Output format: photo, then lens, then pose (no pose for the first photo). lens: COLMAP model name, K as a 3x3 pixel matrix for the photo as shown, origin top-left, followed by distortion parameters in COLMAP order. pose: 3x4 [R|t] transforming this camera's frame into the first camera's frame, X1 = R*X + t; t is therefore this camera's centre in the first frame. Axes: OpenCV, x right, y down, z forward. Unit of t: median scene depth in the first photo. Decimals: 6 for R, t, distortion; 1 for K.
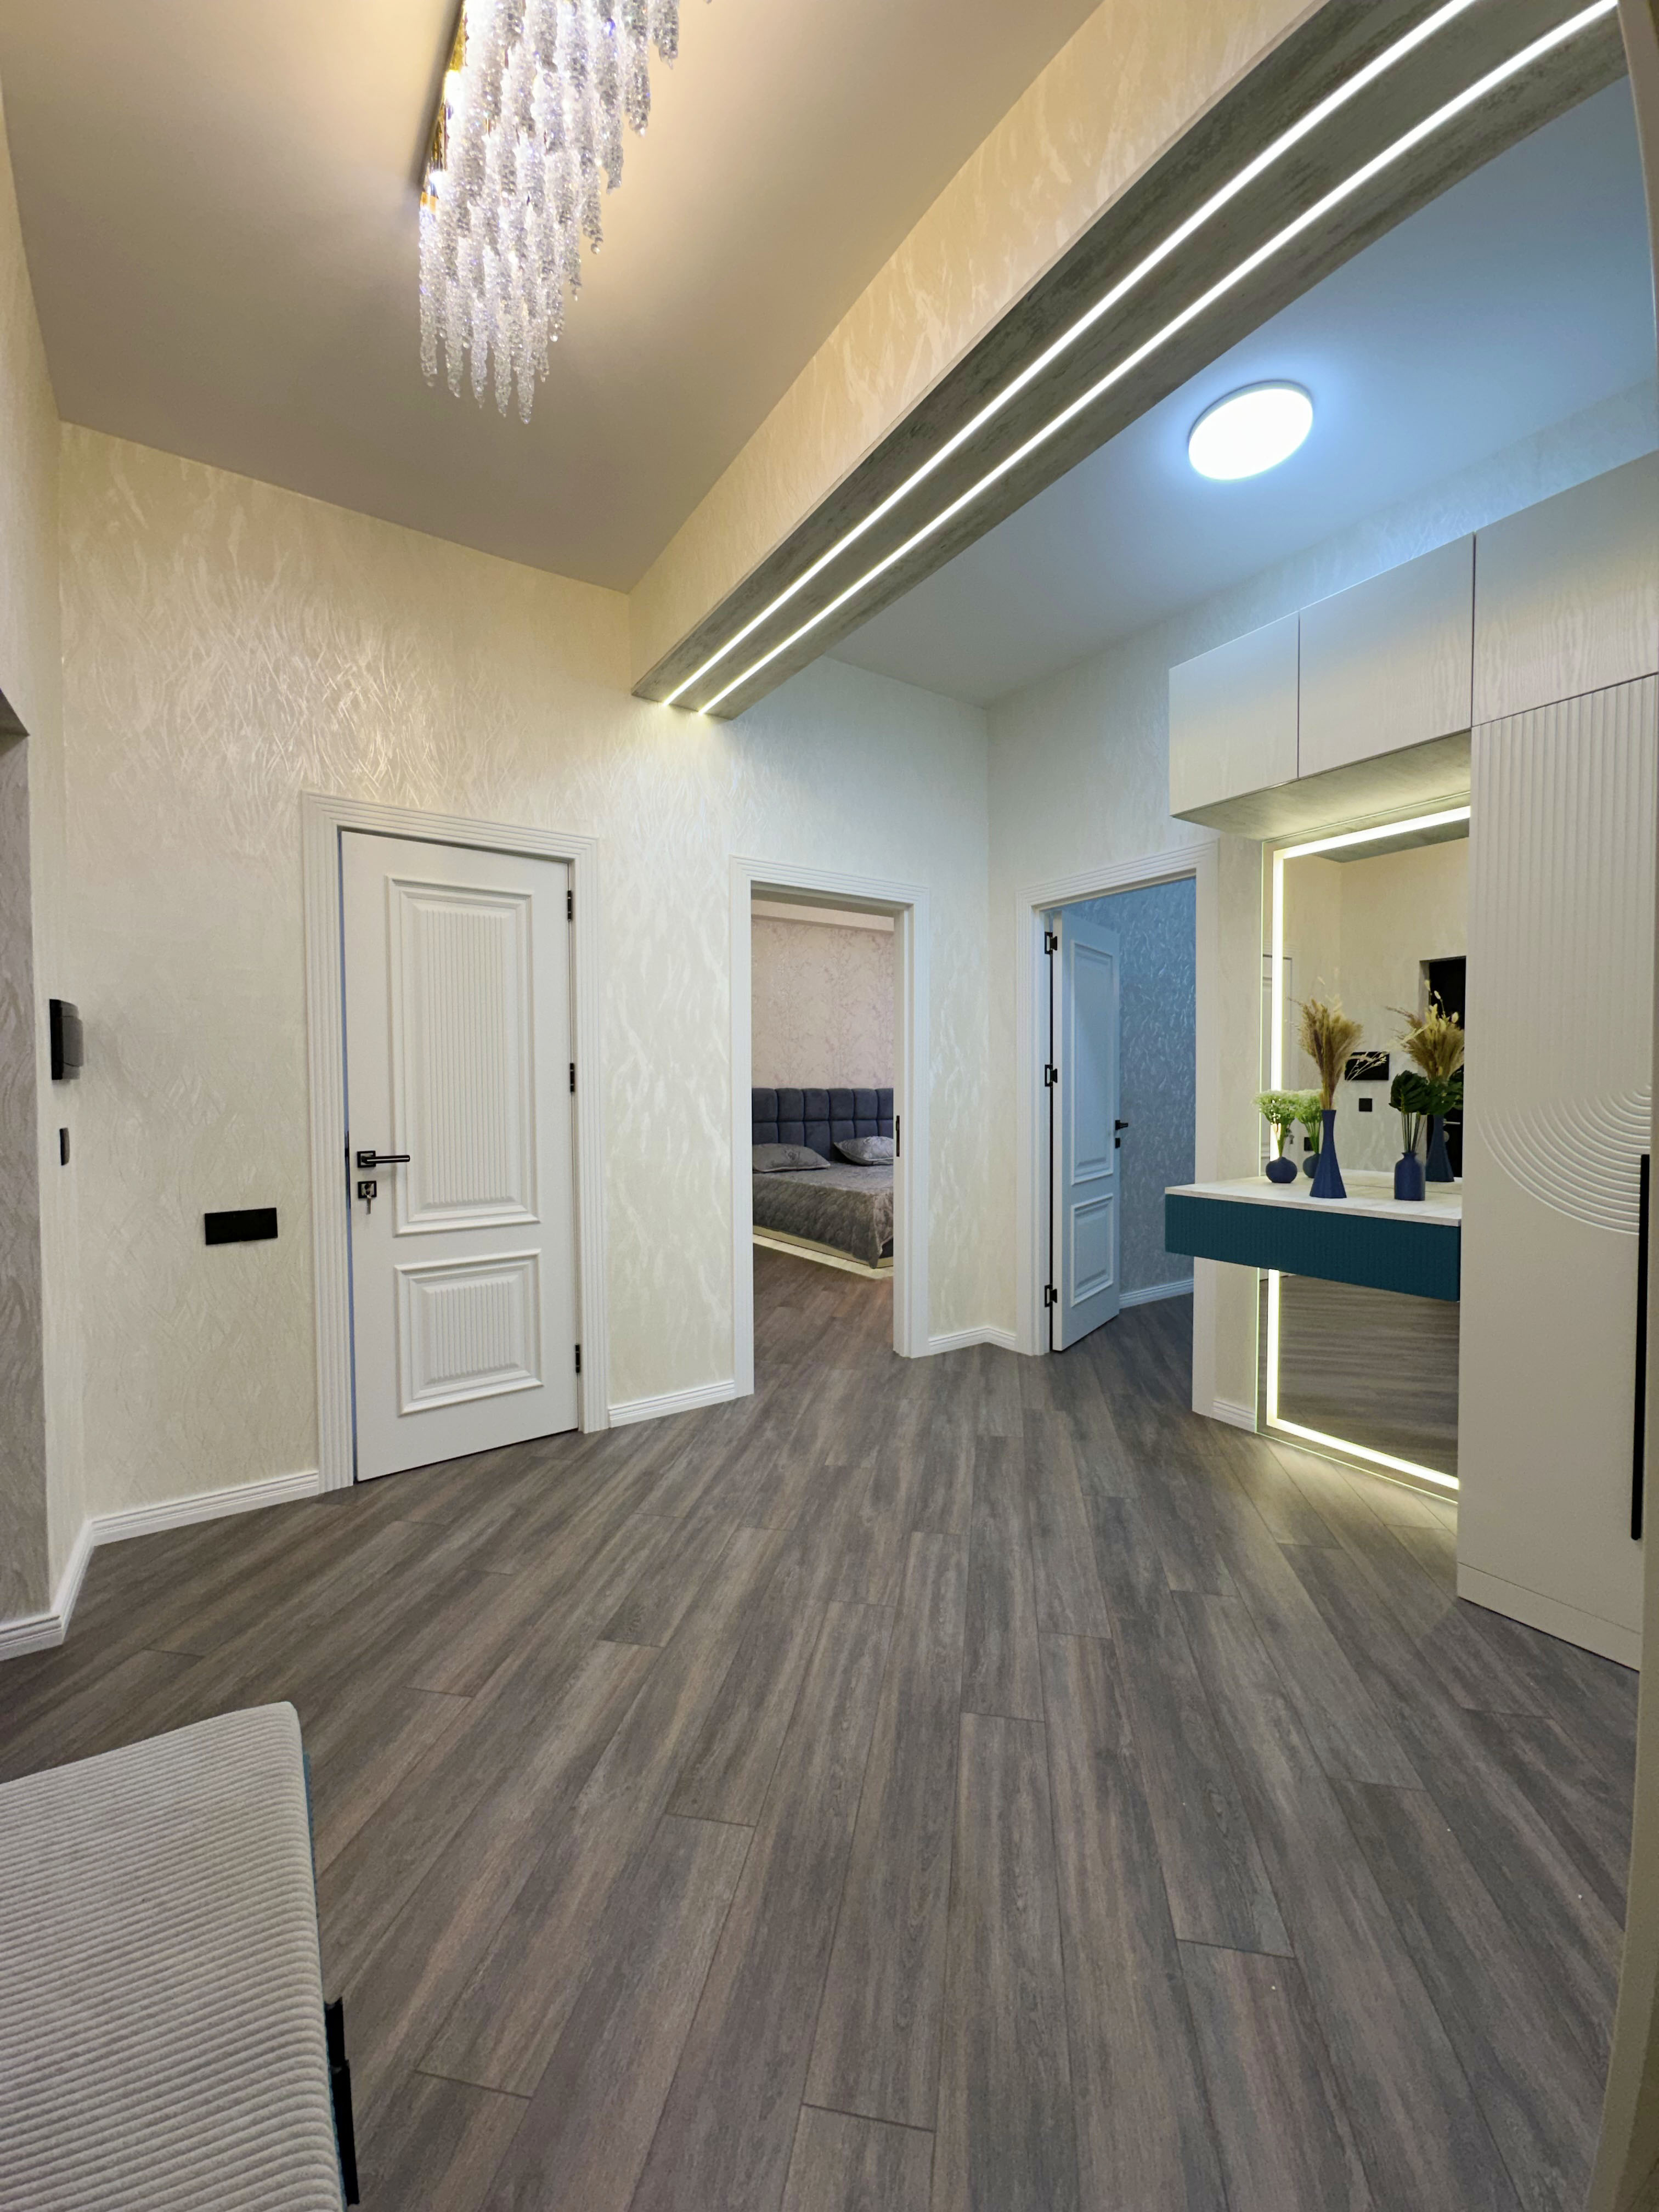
lens RADIAL K [[883.1, 0, 829.5], [0, 883.1, 1106.0], [0, 0, 1]] dist [-0.001859, 0.000930]
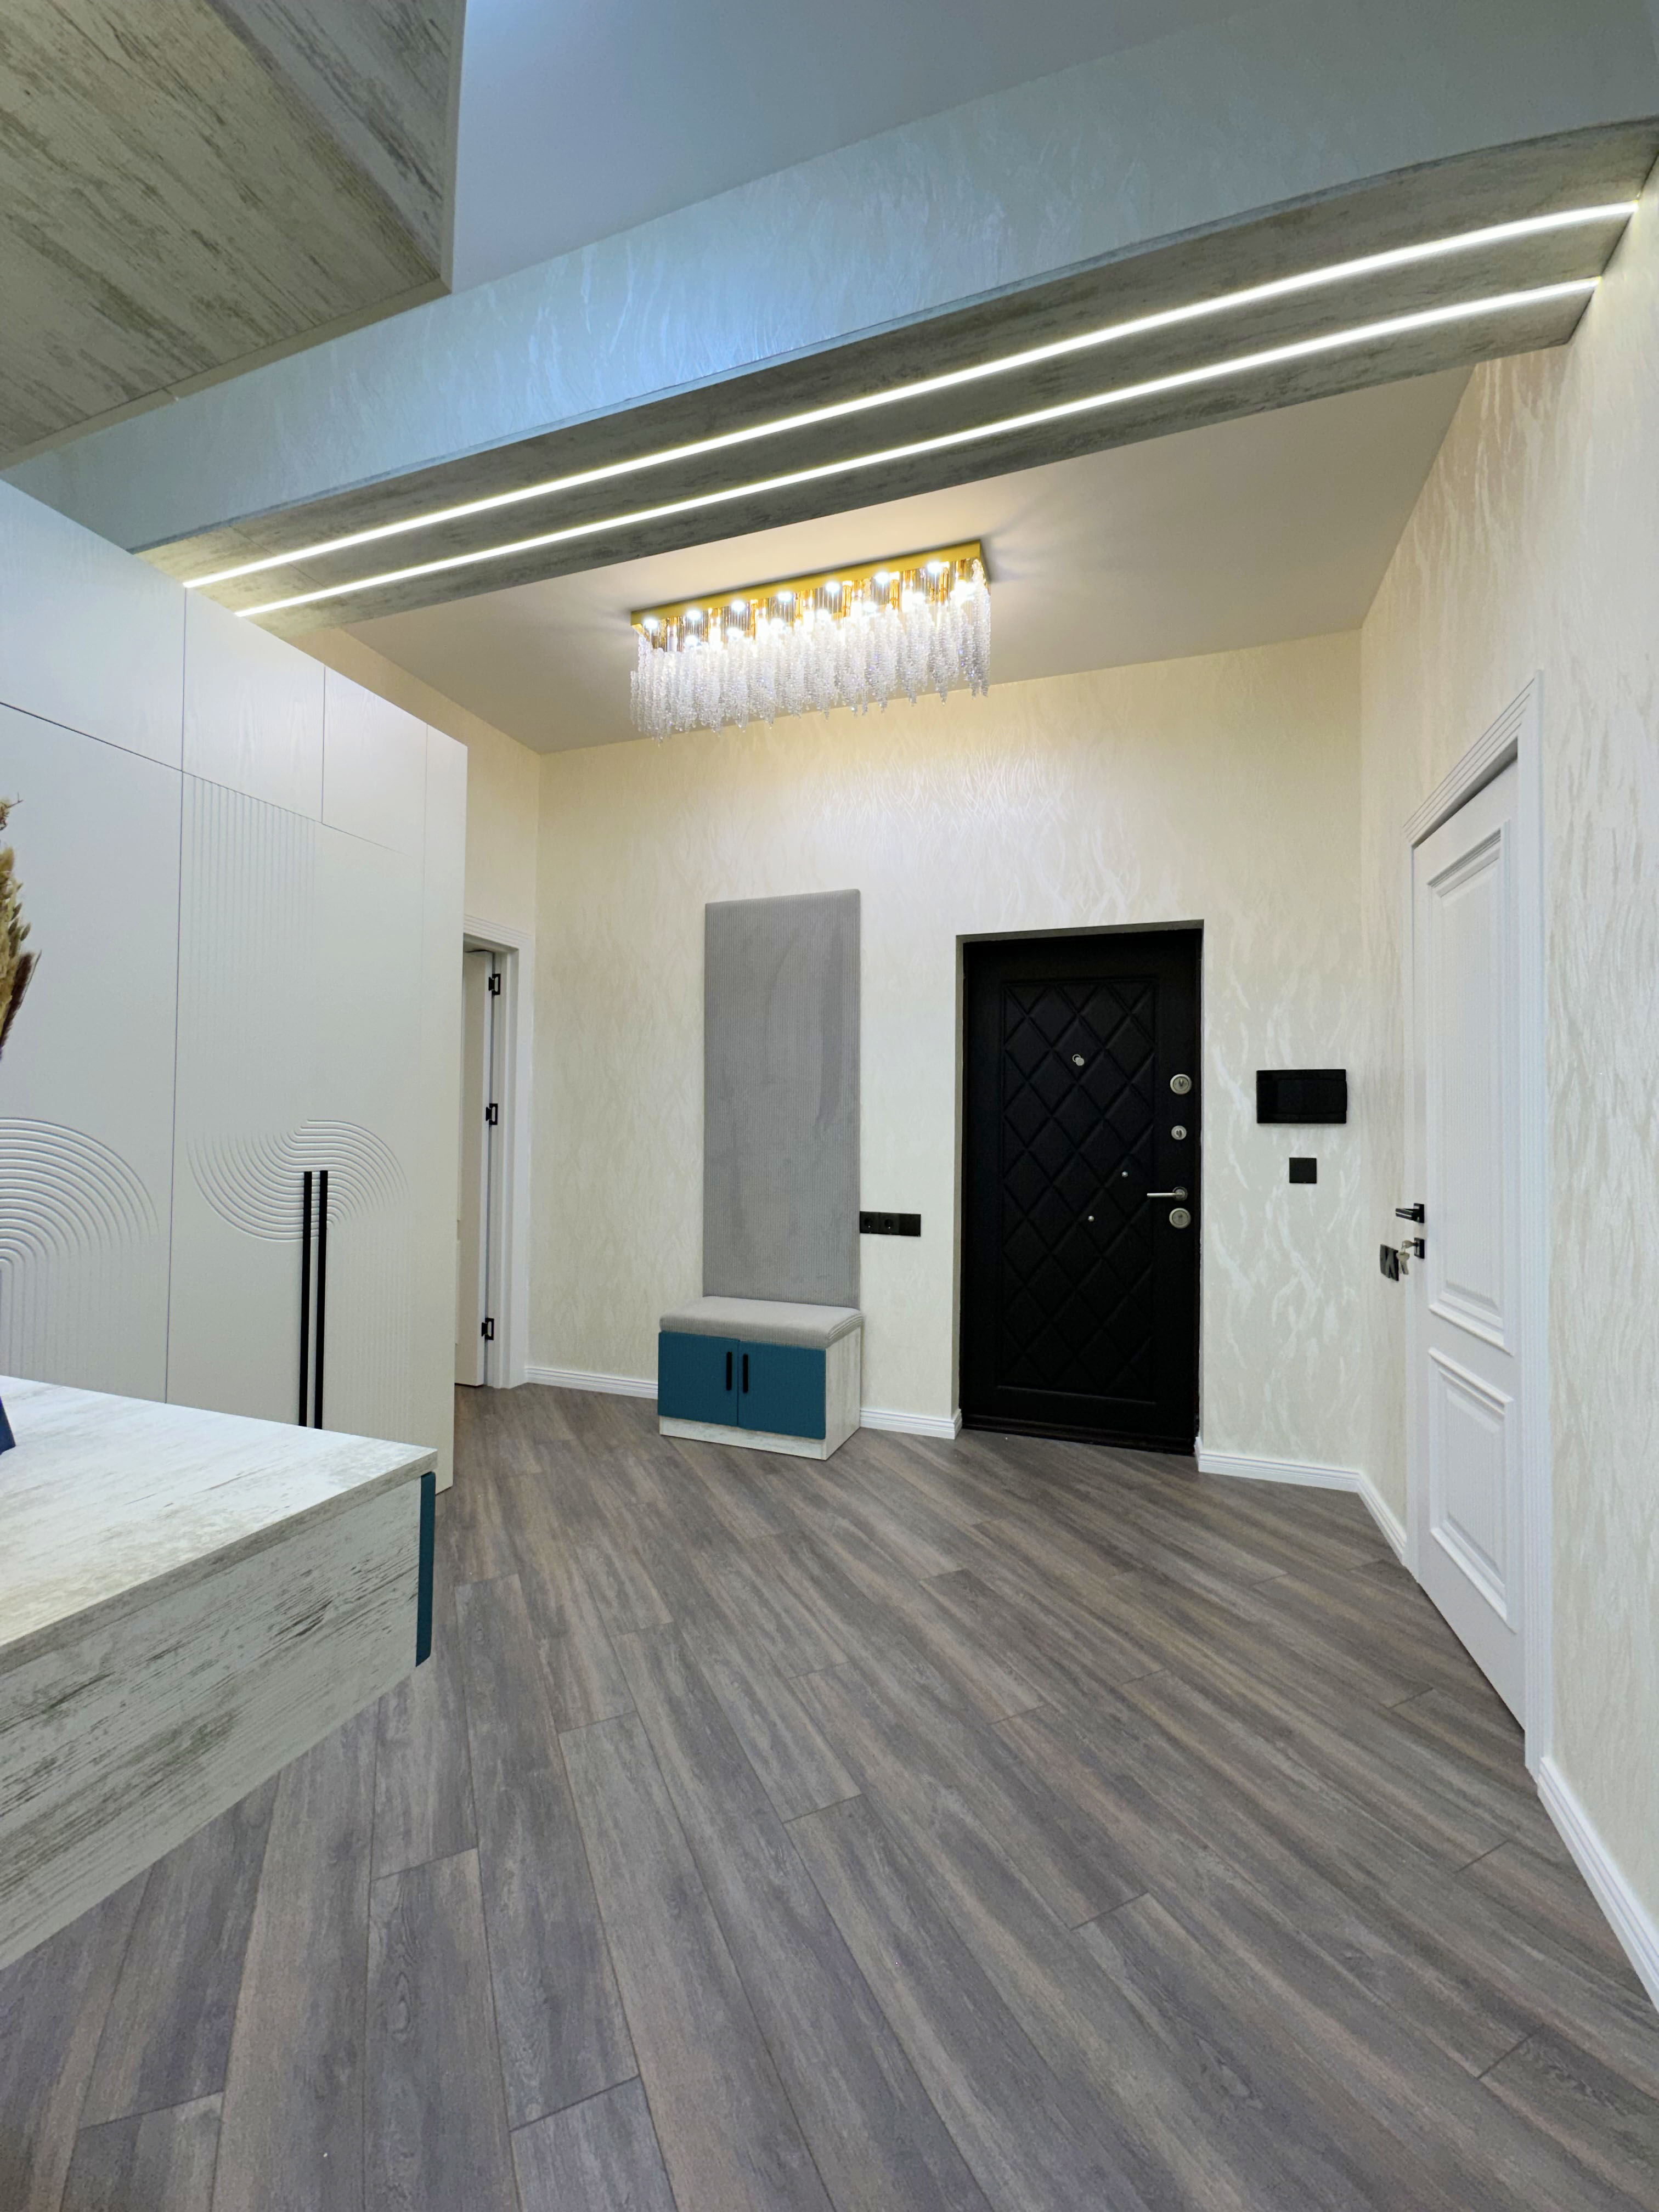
lens RADIAL K [[883.1, 0, 829.5], [0, 883.1, 1106.0], [0, 0, 1]] dist [-0.001859, 0.000930]
pose [[-0.807612, -0.020597, -0.589355, 0.571069], [-0.021388, 0.999755, -0.005631, -0.034564], [0.589327, 0.008058, -0.807855, 1.681495]]
